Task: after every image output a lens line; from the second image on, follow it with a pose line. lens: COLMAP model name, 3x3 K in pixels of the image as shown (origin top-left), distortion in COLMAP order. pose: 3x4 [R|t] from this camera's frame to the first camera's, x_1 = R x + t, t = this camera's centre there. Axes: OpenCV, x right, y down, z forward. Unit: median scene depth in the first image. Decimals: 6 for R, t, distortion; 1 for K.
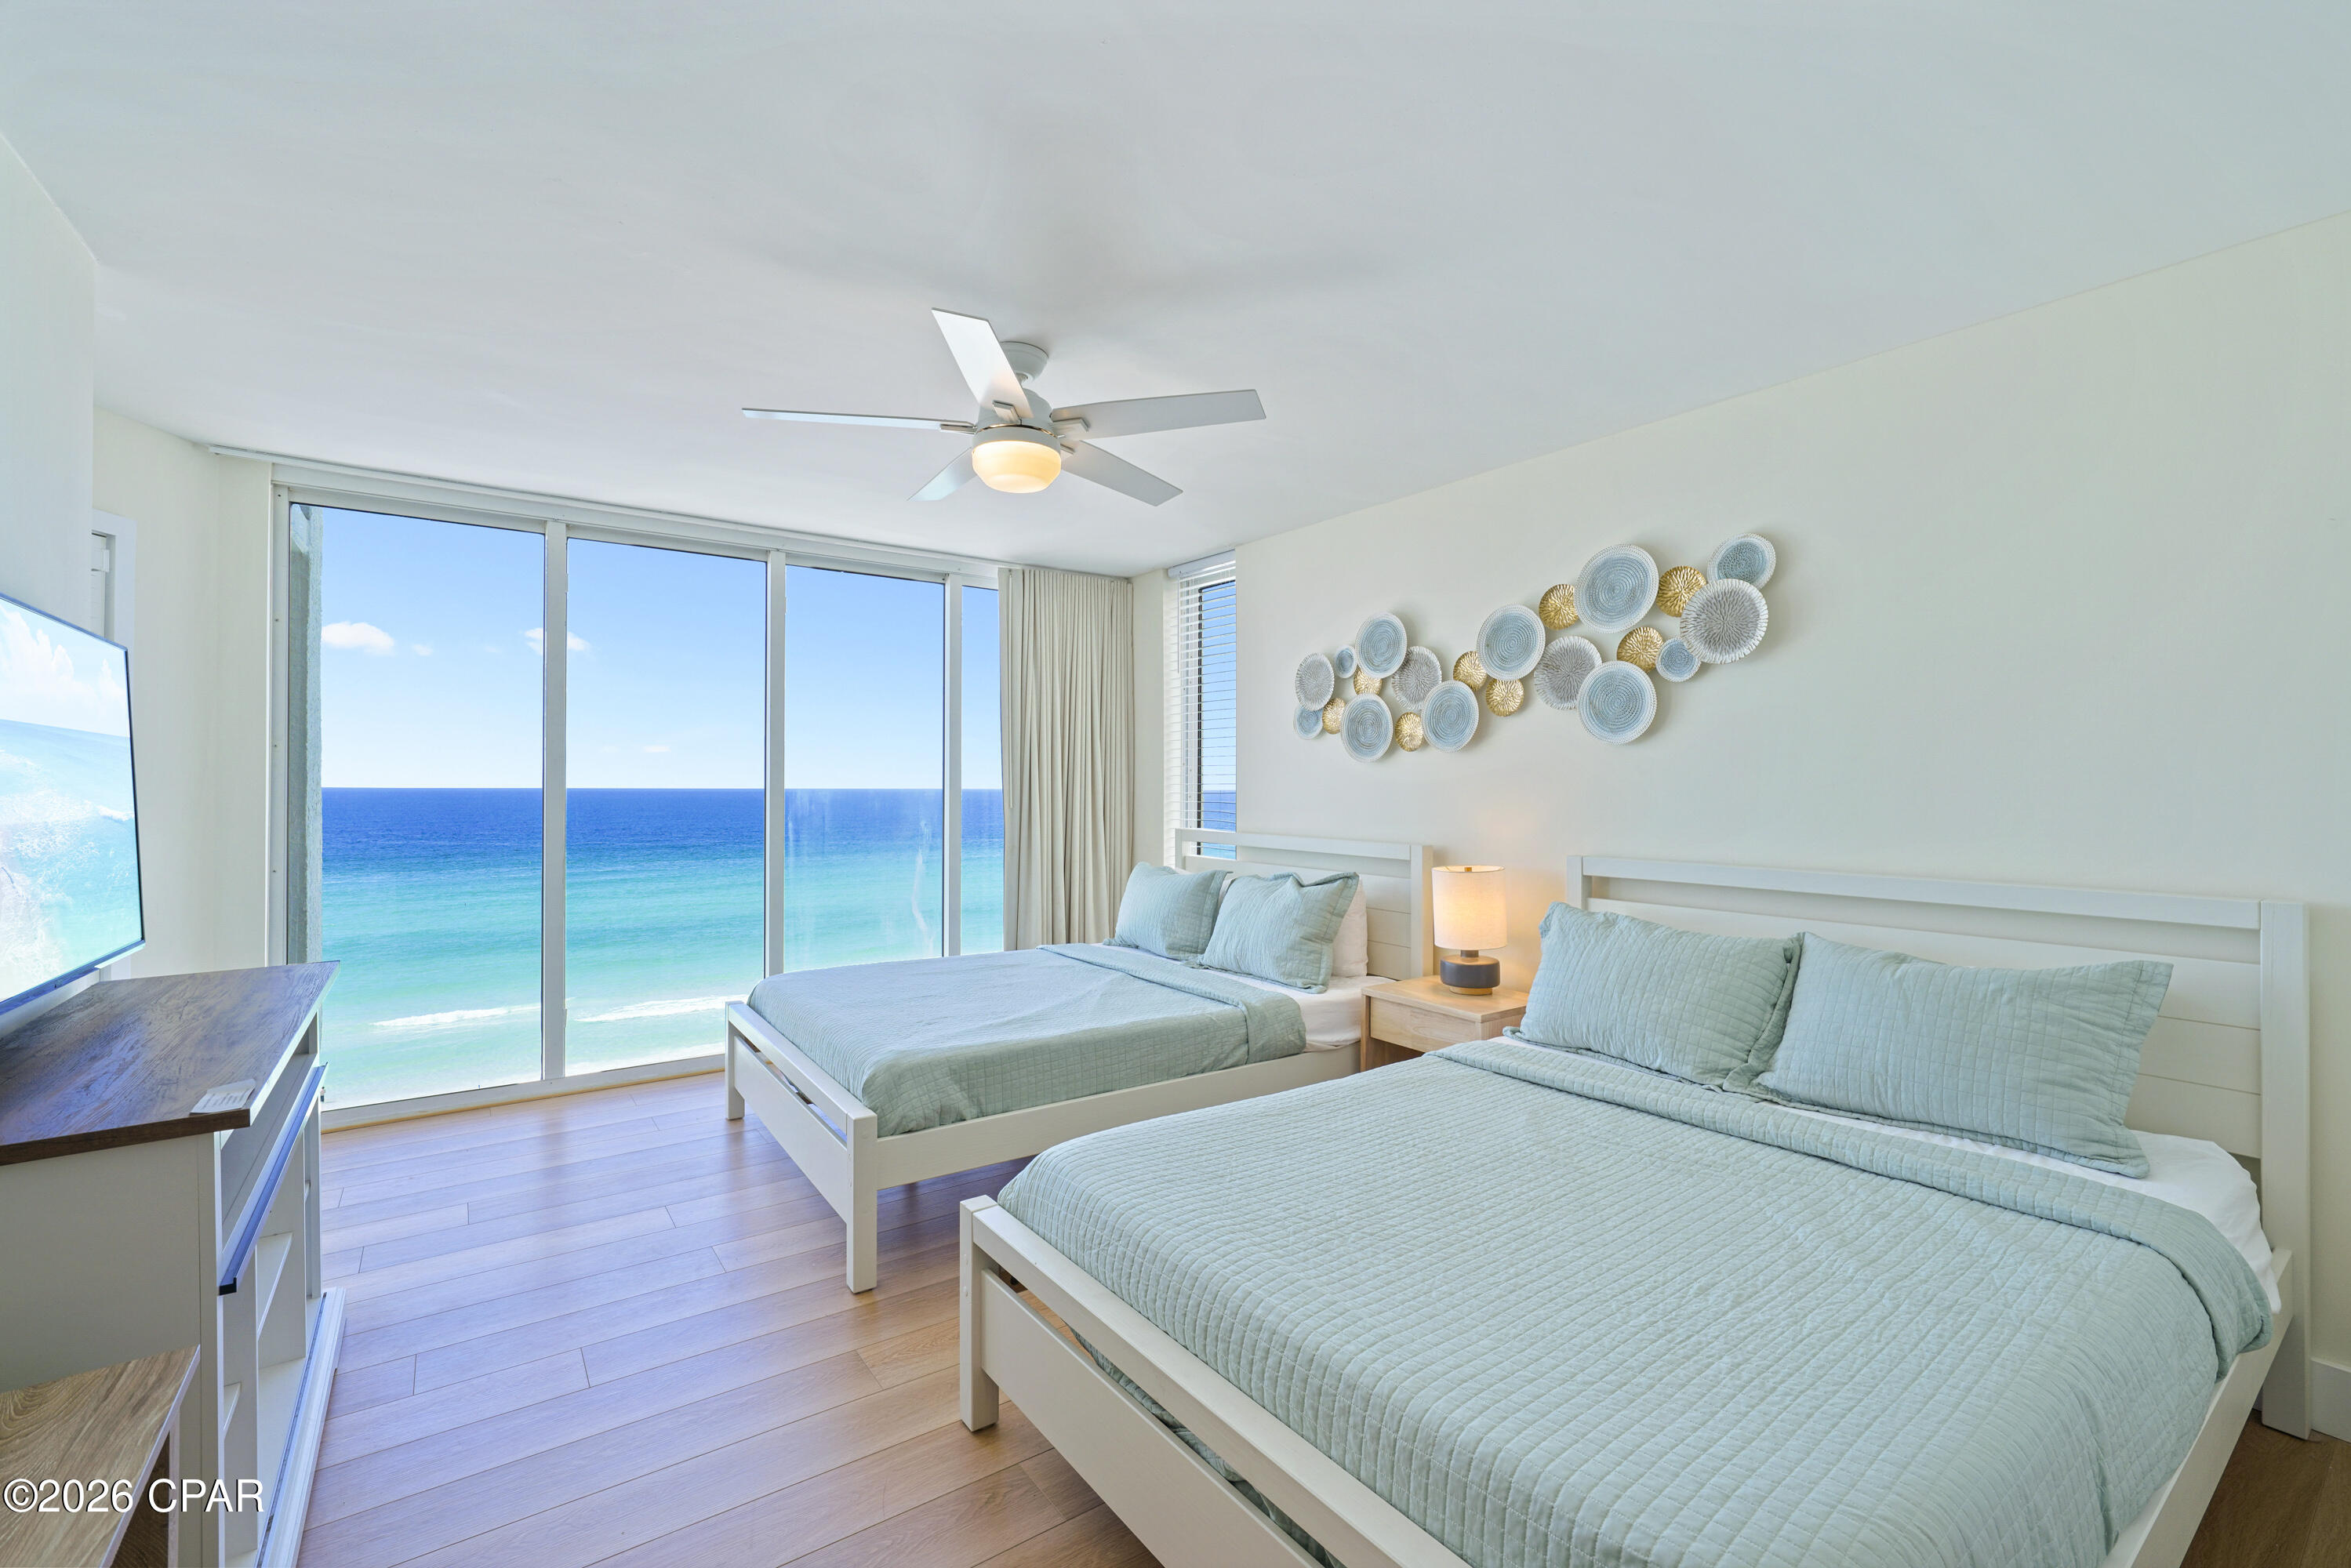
lens RADIAL K [[971.4, 0, 1180.9], [0, 971.4, 783.9], [0, 0, 1]] dist [-0.010197, 0.003000]
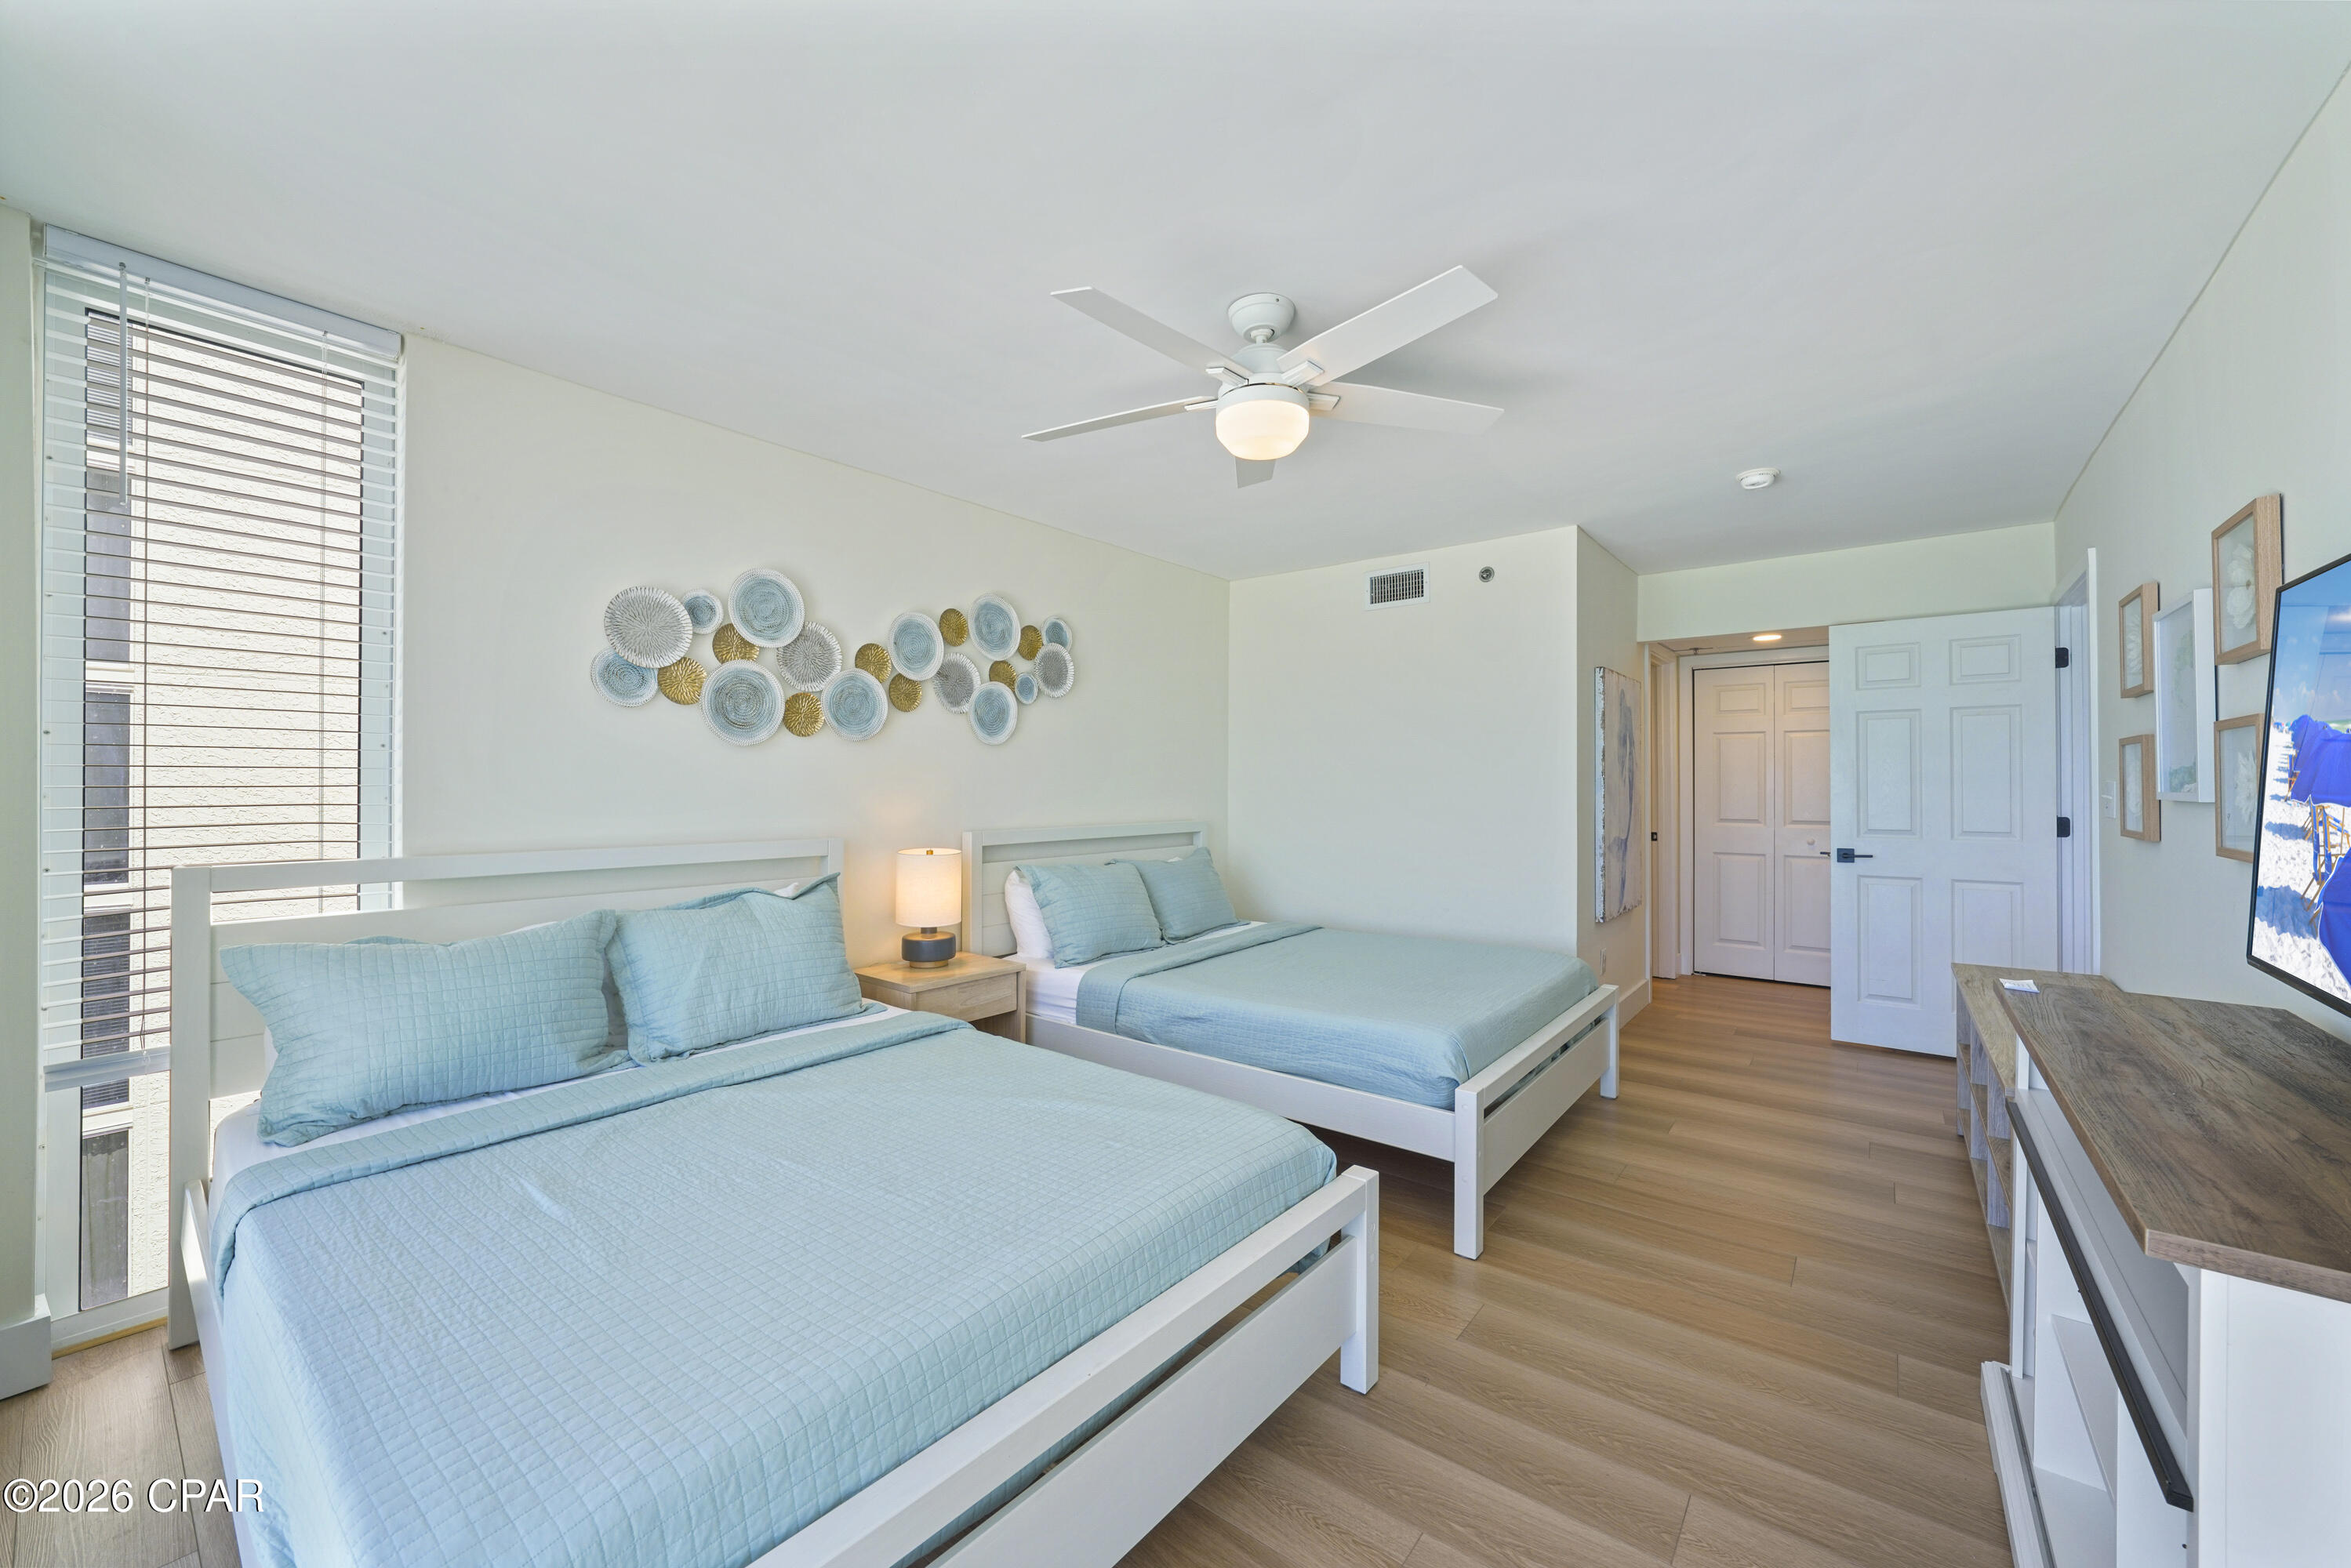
lens RADIAL K [[902.1, 0, 1186.2], [0, 902.1, 779.2], [0, 0, 1]] dist [-0.017270, 0.004669]
pose [[-0.267369, 0.005197, 0.963580, -0.754449], [0.000673, 0.999986, -0.005207, 0.012070], [-0.963594, -0.000744, -0.267369, 1.005274]]
